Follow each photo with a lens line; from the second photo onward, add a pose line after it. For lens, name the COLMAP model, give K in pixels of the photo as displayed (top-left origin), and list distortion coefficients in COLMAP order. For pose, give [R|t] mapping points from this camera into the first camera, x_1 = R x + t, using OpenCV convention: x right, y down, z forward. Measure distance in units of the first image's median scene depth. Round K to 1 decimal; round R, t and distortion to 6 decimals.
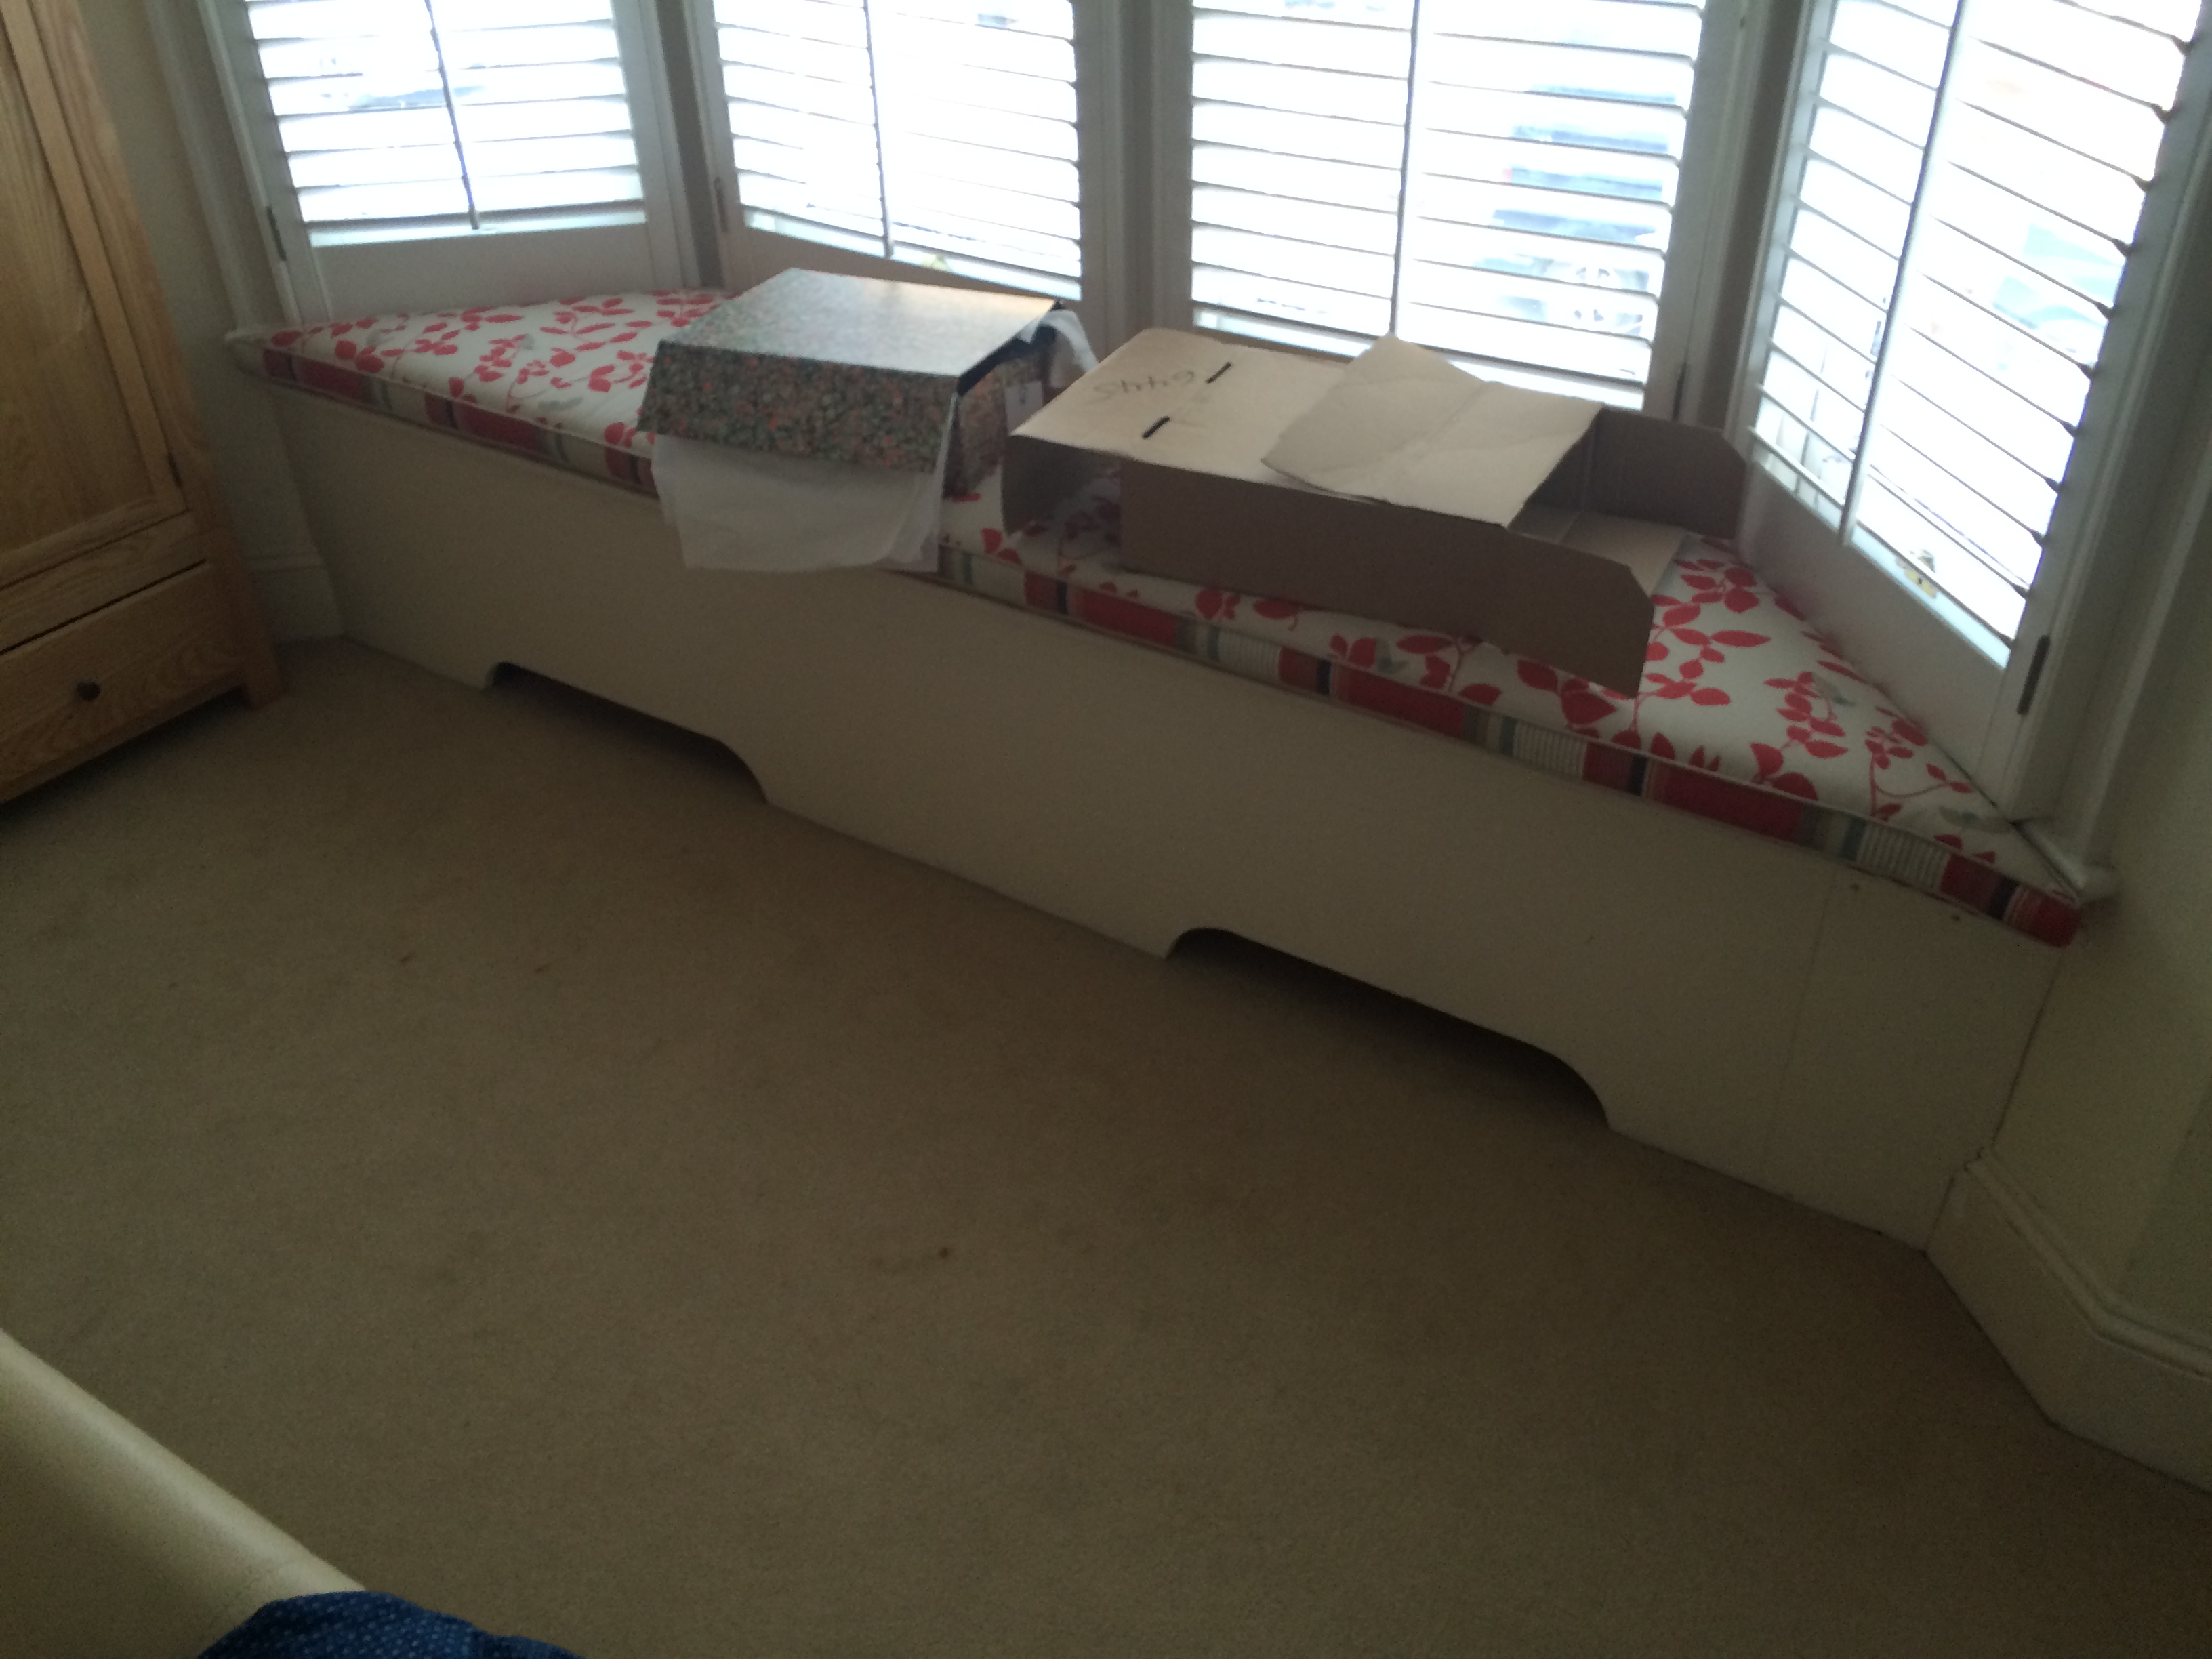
lens RADIAL K [[1904.9, 0, 1115.1], [0, 1904.9, 824.4], [0, 0, 1]] dist [0.073917, -0.059064]
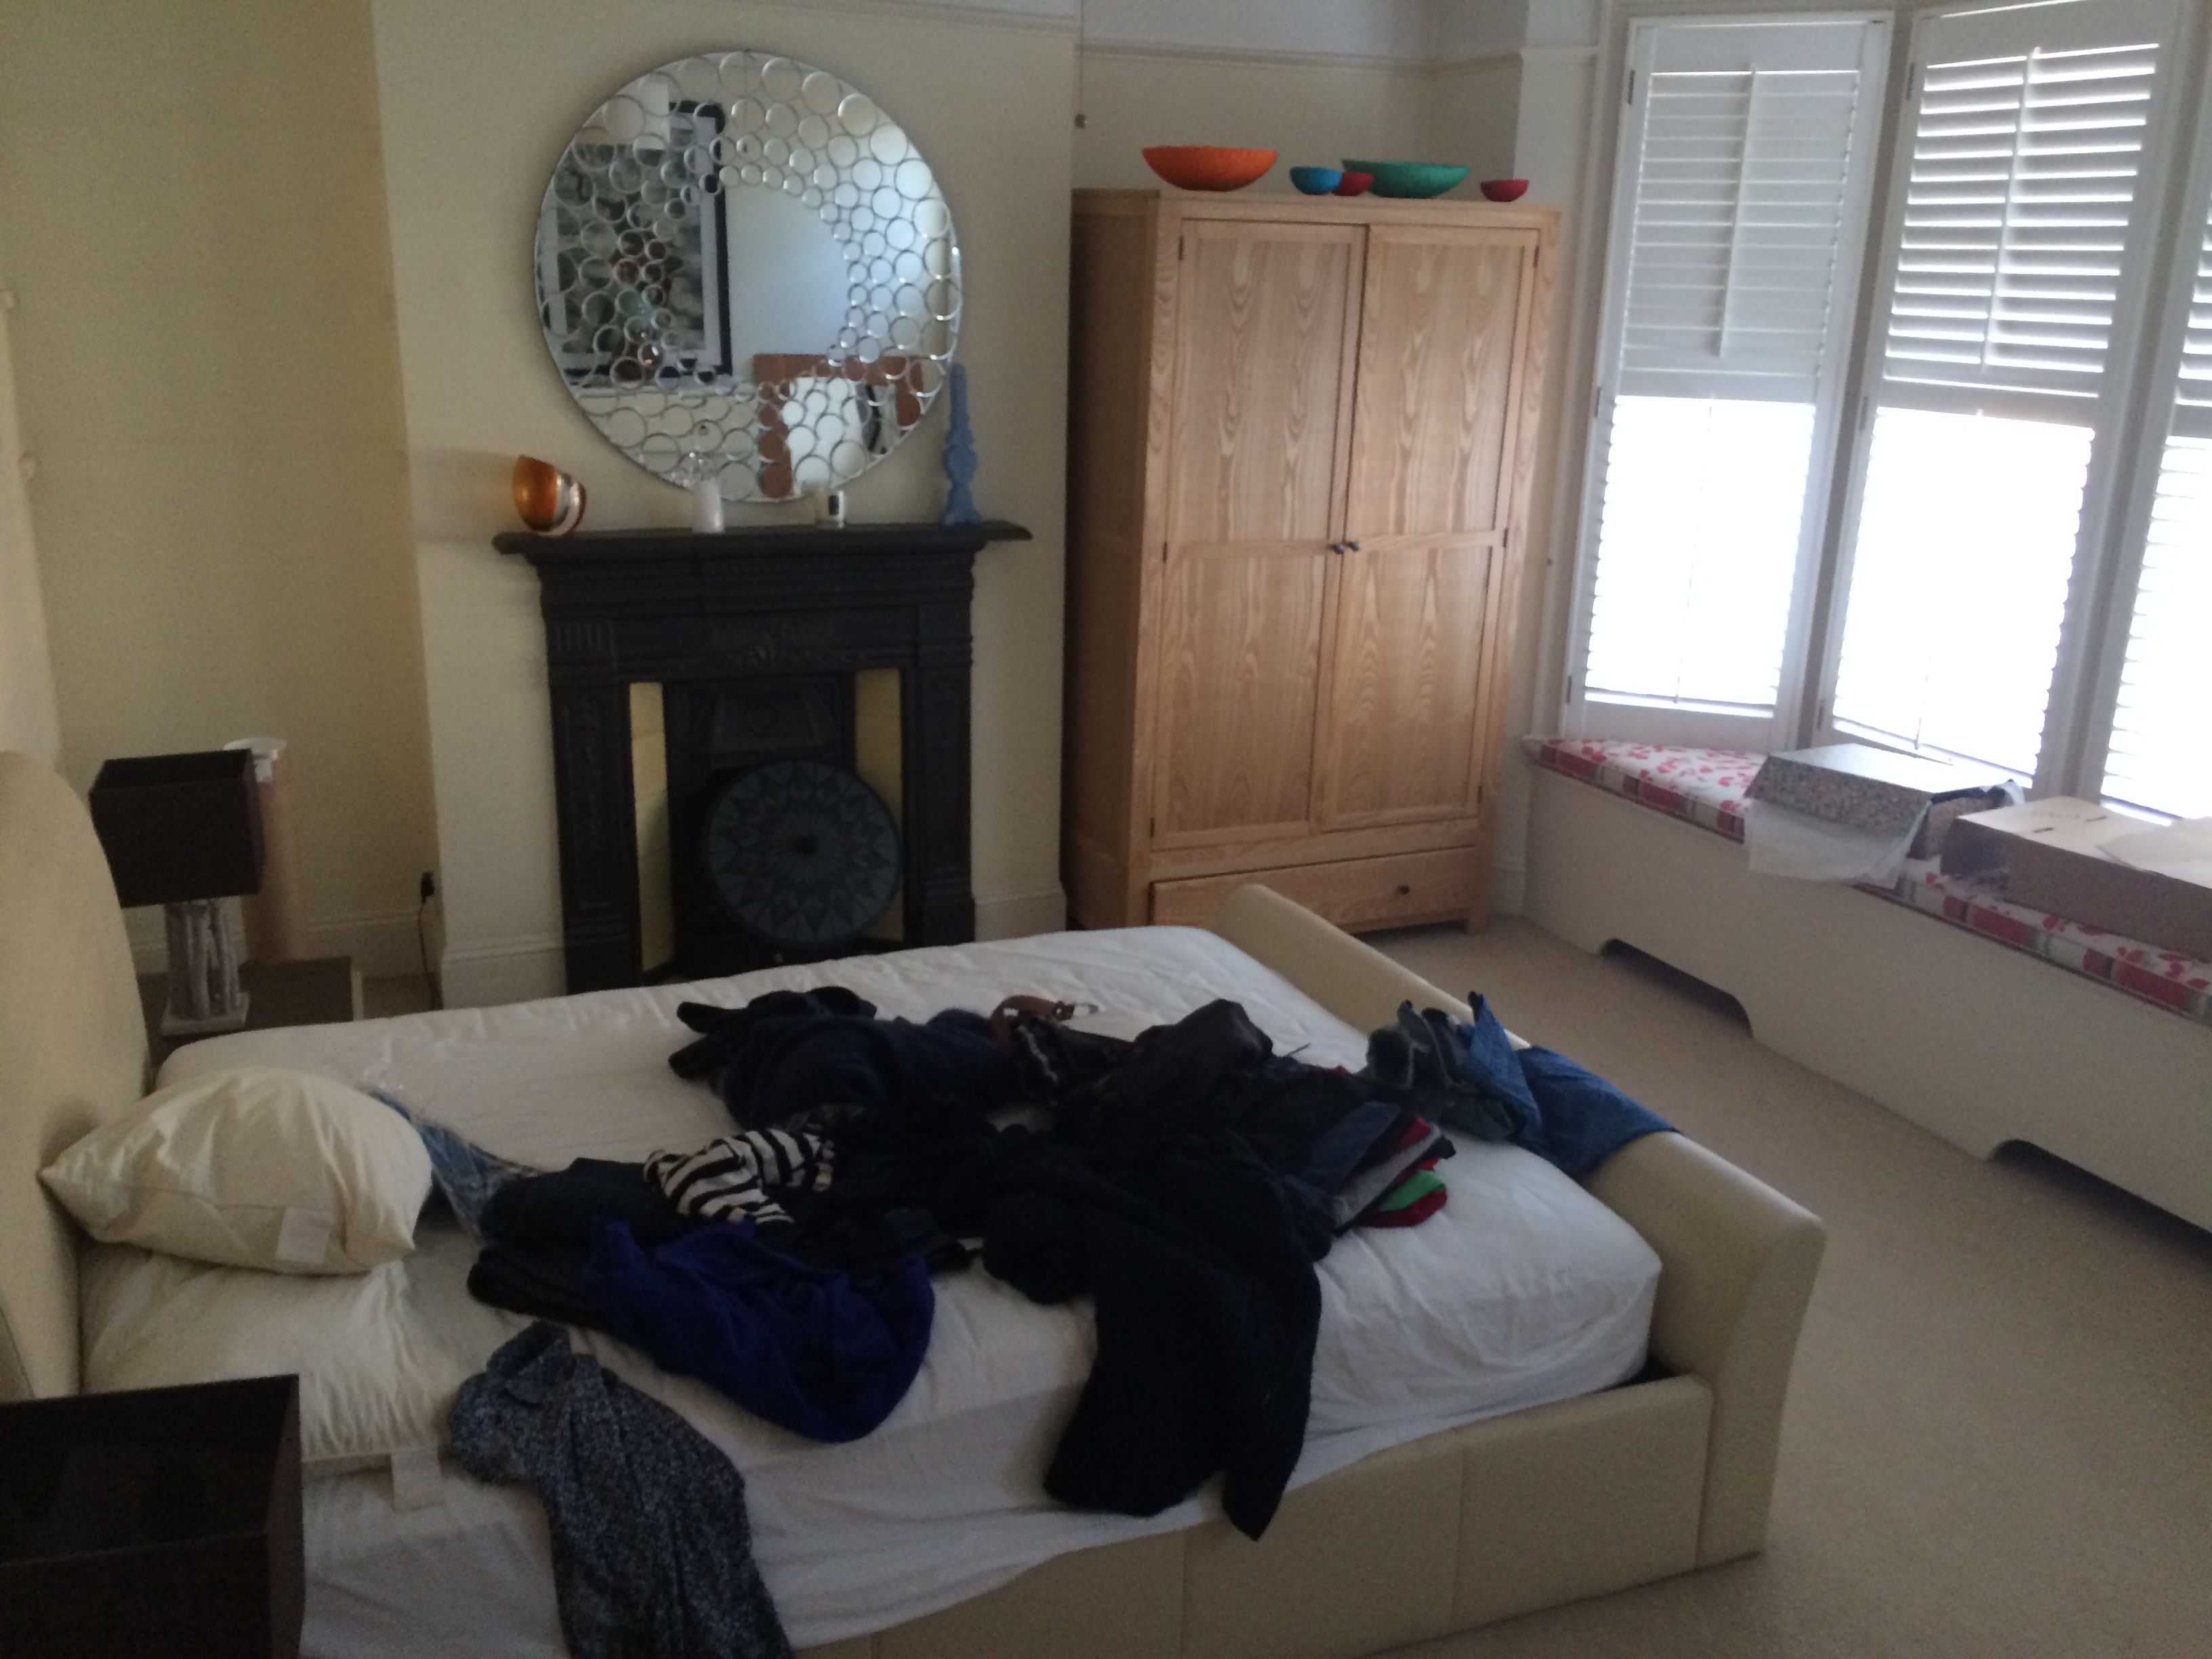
lens RADIAL K [[1904.9, 0, 1102.0], [0, 1904.9, 839.7], [0, 0, 1]] dist [0.073917, -0.059064]
pose [[0.837899, 0.197005, -0.509033, 0.179494], [-0.344446, 0.914294, -0.213130, 0.428726], [0.423418, 0.353916, 0.833943, -0.774657]]
